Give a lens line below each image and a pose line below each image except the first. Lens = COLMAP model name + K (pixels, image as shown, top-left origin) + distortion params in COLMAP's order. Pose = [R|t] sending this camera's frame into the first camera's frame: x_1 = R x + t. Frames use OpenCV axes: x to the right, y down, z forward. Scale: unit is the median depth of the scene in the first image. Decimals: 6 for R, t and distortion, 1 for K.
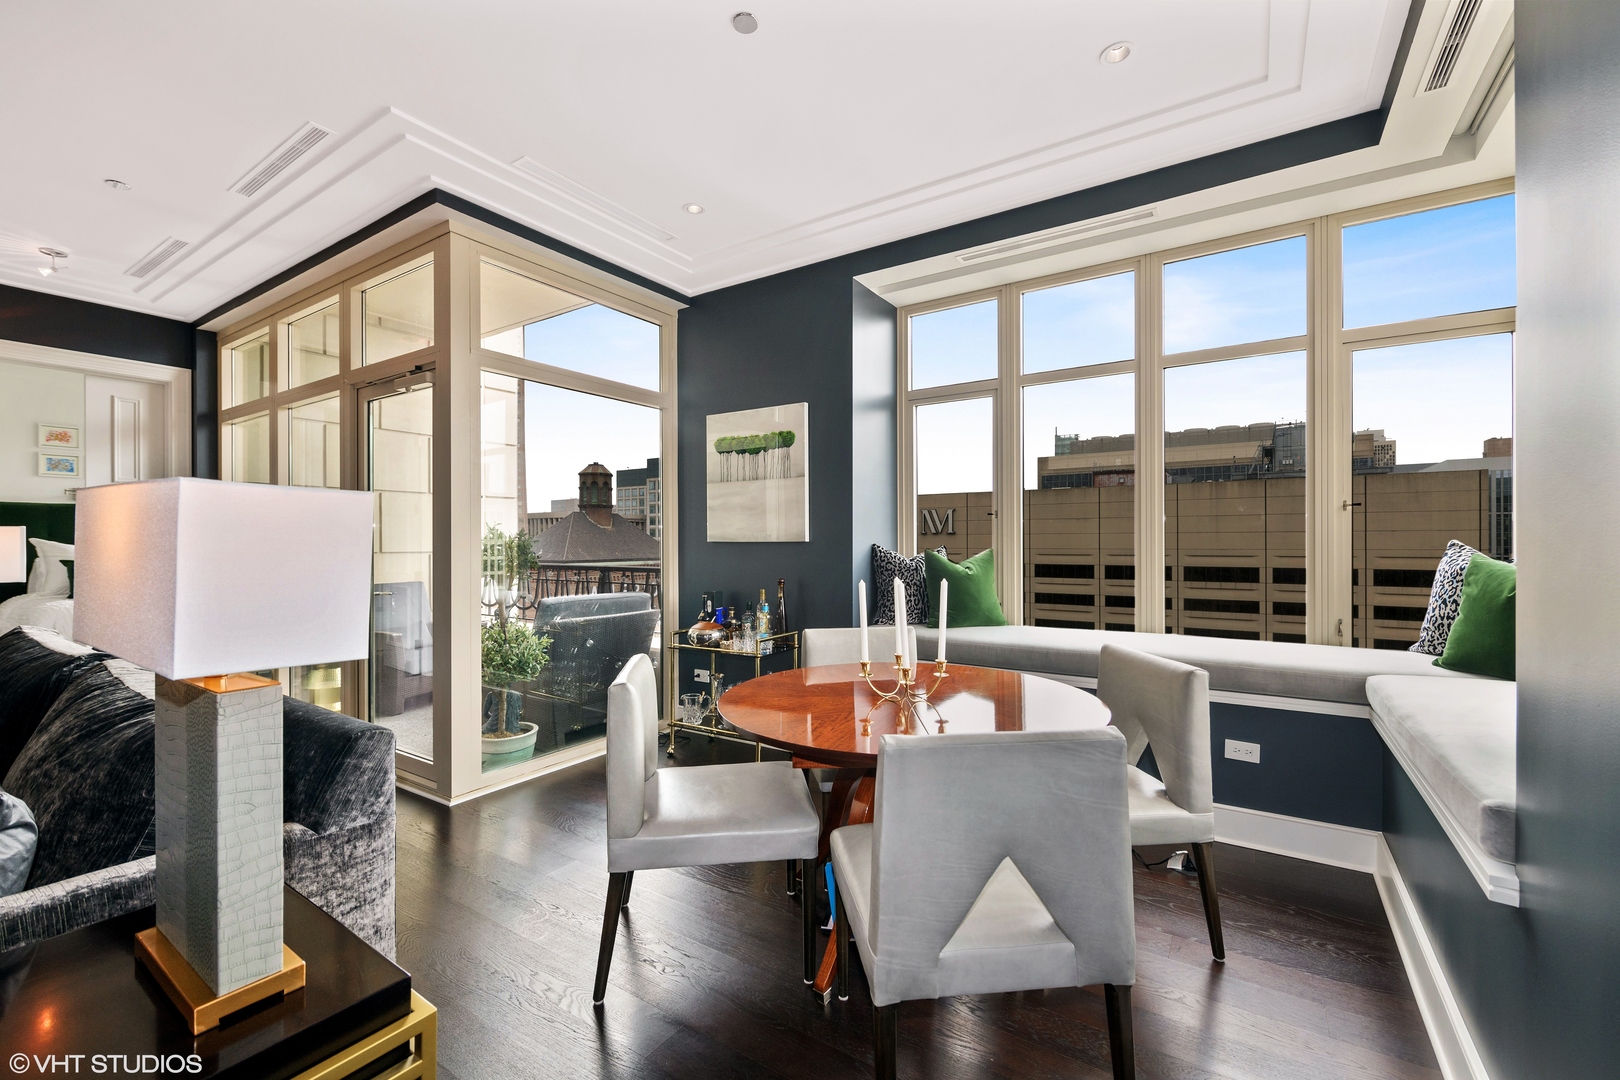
lens RADIAL K [[679.2, 0, 814.0], [0, 679.2, 540.1], [0, 0, 1]] dist [0.005146, -0.002521]
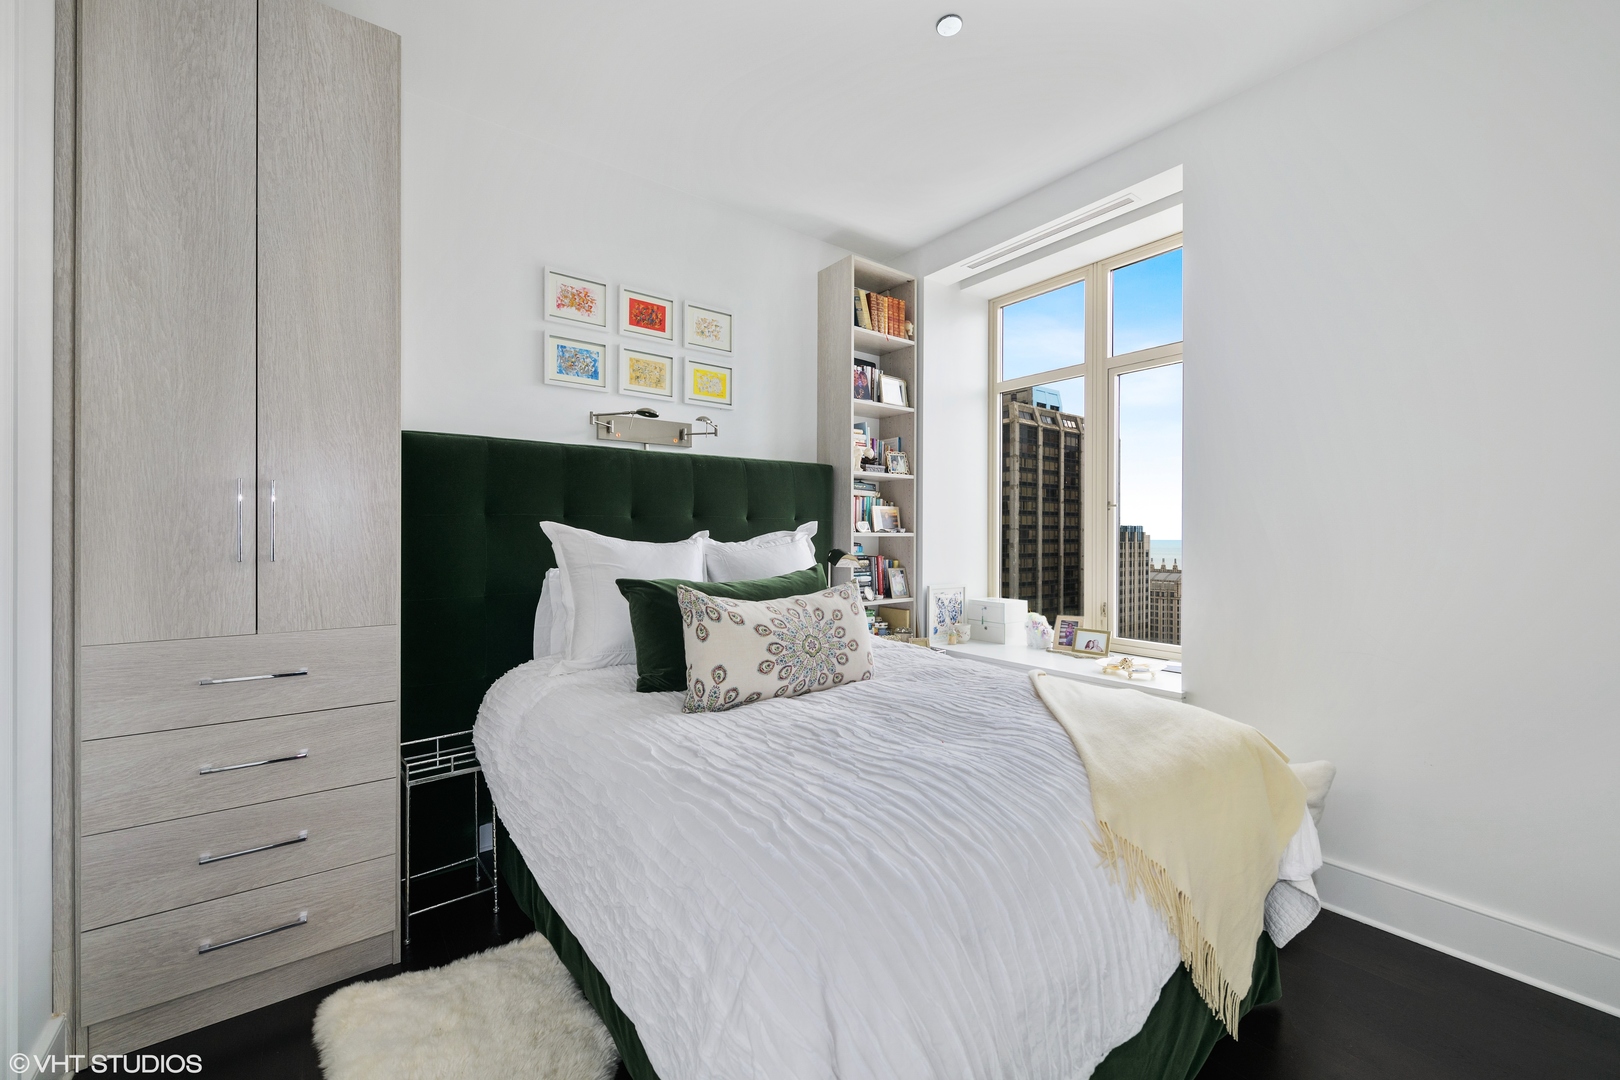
lens RADIAL K [[637.0, 0, 808.8], [0, 637.0, 532.1], [0, 0, 1]] dist [0.000675, 0.000024]
pose [[0.938034, 0.004523, -0.346515, -0.828976], [-0.000747, 0.999939, 0.011031, -0.000705], [0.346544, -0.010088, 0.937980, 0.663804]]
